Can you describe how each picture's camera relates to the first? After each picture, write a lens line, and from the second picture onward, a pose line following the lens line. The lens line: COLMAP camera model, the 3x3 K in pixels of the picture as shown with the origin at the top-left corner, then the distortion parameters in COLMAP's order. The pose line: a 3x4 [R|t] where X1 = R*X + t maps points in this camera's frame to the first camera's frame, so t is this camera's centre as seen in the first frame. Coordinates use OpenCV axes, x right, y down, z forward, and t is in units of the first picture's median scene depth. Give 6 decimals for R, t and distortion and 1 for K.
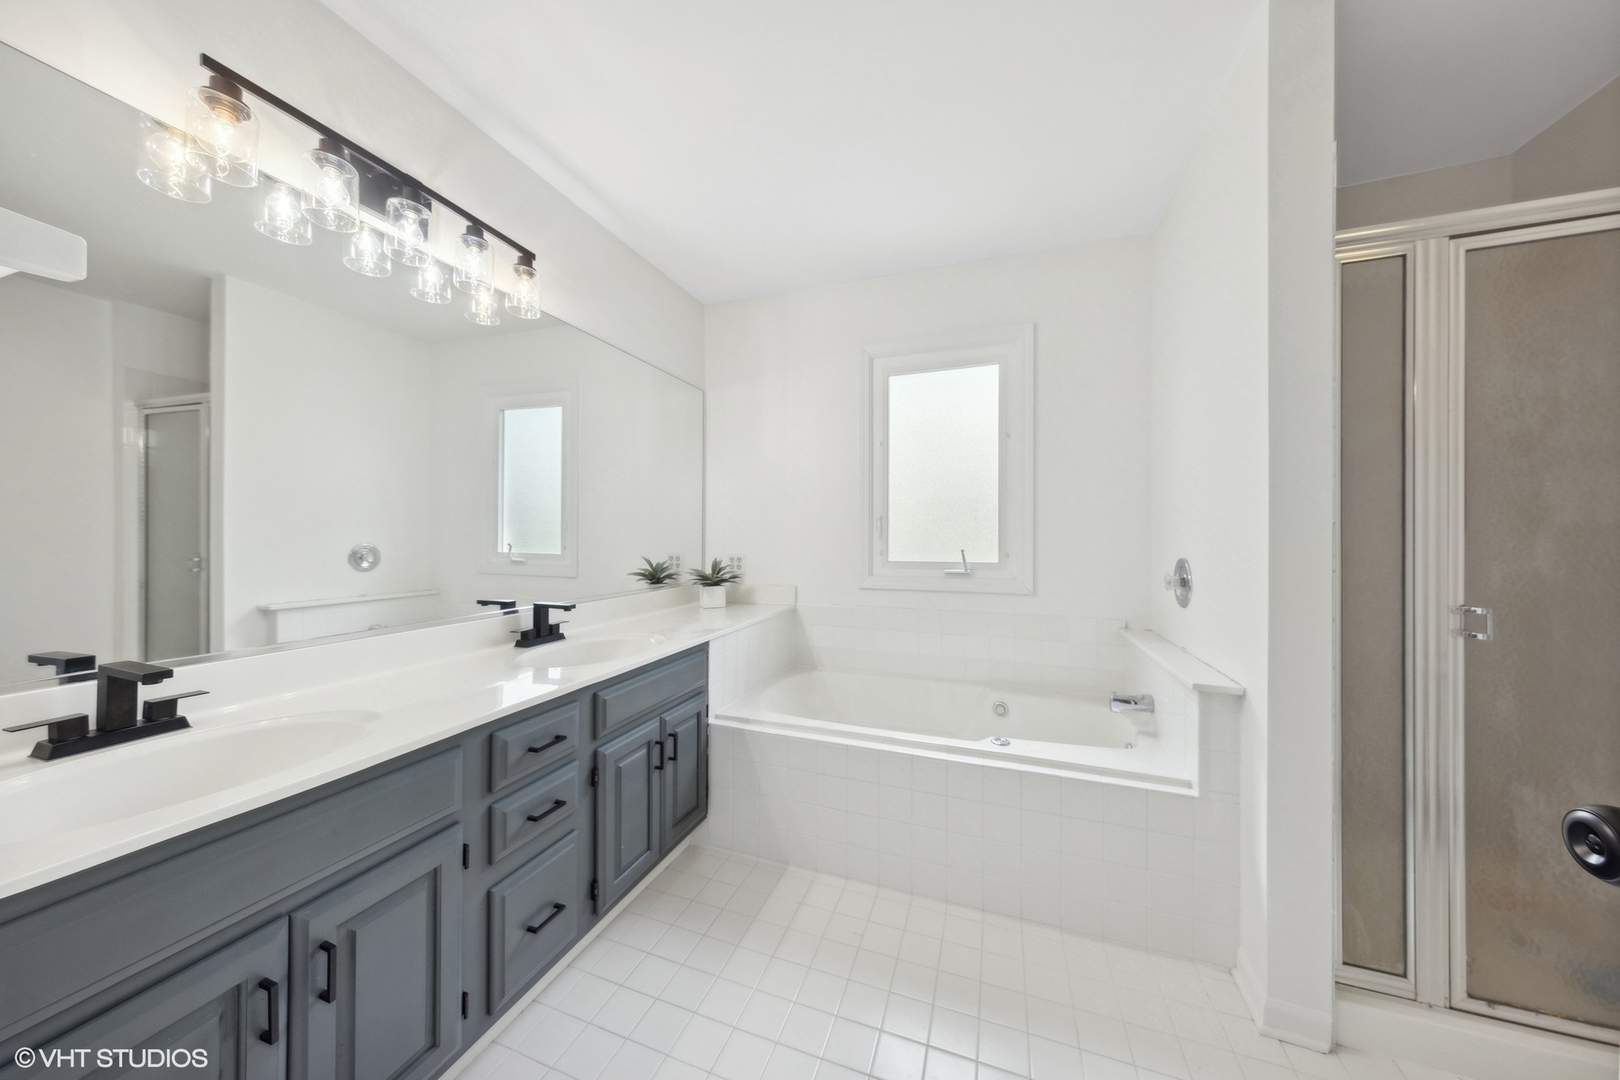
lens RADIAL K [[510.7, 0, 813.6], [0, 510.7, 536.9], [0, 0, 1]] dist [-0.000227, -0.000010]
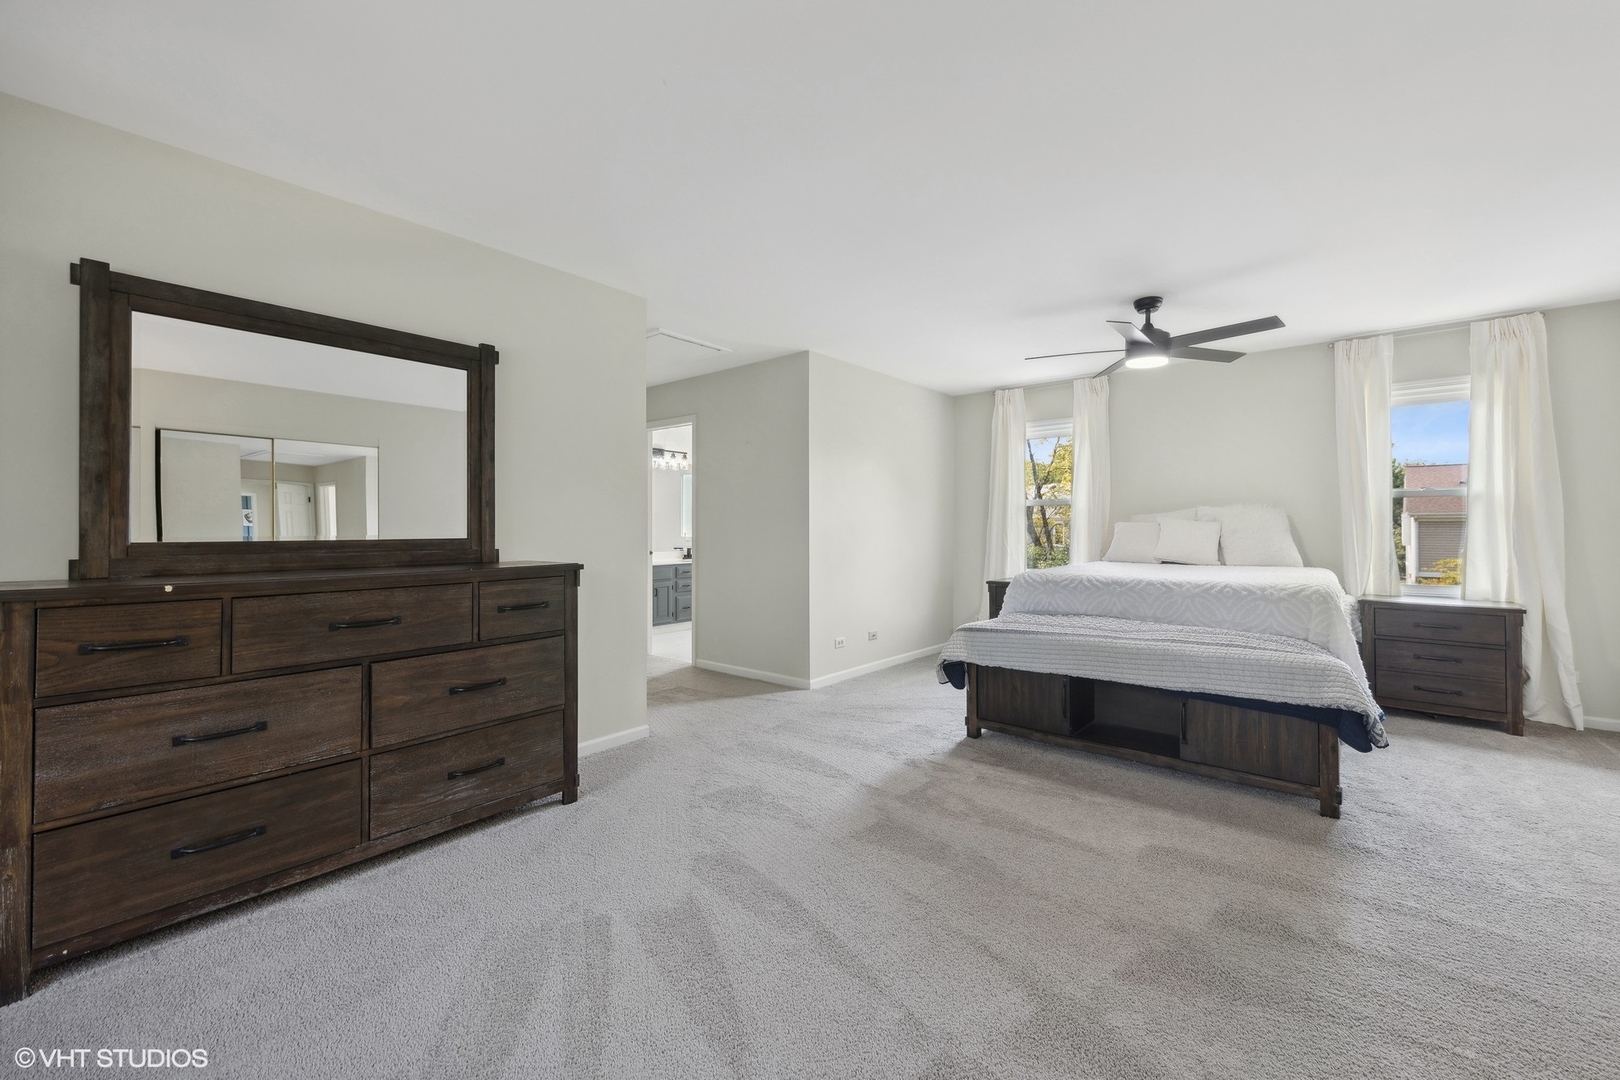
lens RADIAL K [[642.3, 0, 814.8], [0, 642.3, 534.8], [0, 0, 1]] dist [0.002589, 0.000158]
pose [[0.935271, 0.001051, -0.353932, 1.946226], [0.000932, 0.999985, 0.005432, 0.012628], [0.353932, -0.005410, 0.935255, -2.994554]]
